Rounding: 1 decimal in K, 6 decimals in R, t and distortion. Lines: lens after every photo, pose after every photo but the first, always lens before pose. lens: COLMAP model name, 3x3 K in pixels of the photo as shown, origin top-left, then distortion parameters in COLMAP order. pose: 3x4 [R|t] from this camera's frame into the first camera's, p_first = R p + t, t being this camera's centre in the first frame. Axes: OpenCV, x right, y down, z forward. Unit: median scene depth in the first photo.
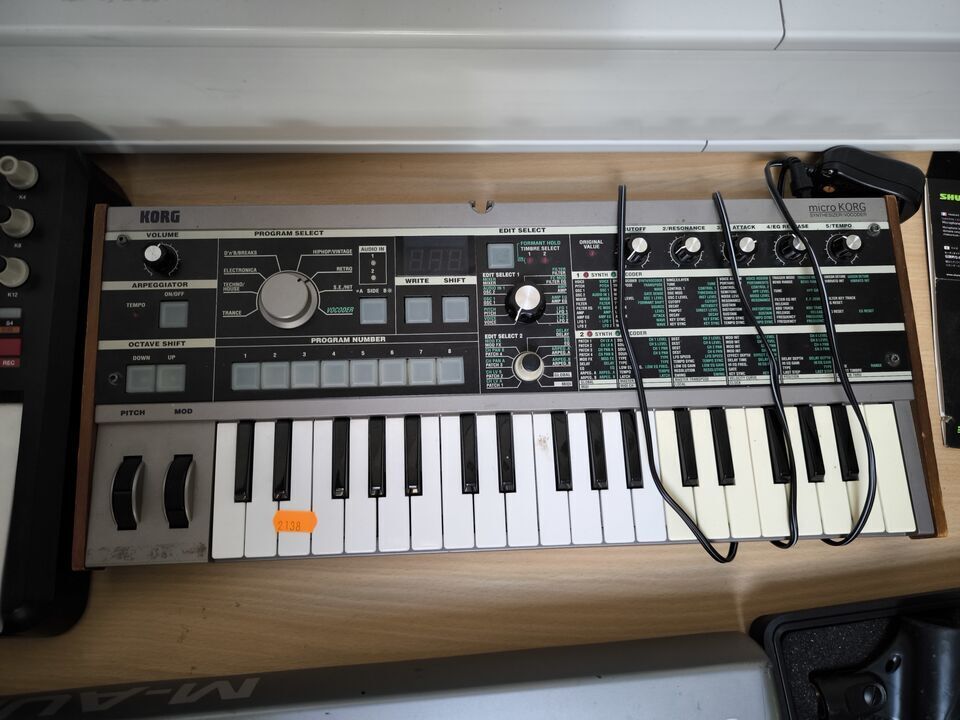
lens RADIAL K [[675.1, 0, 487.8], [0, 675.1, 359.1], [0, 0, 1]] dist [-0.022462, 0.016364]
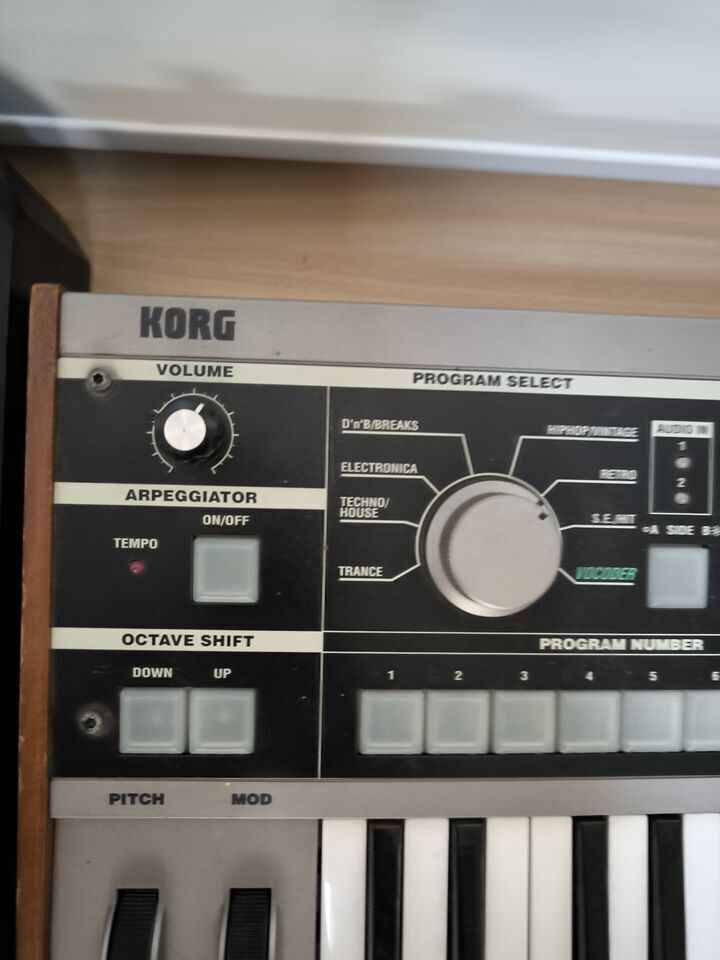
lens RADIAL K [[675.1, 0, 352.6], [0, 675.1, 487.4], [0, 0, 1]] dist [-0.022462, 0.016364]
pose [[0.998157, 0.060264, -0.007154, -0.383344], [-0.058178, 0.983766, 0.169766, -0.191677], [0.017269, -0.169037, 0.985458, 0.586955]]
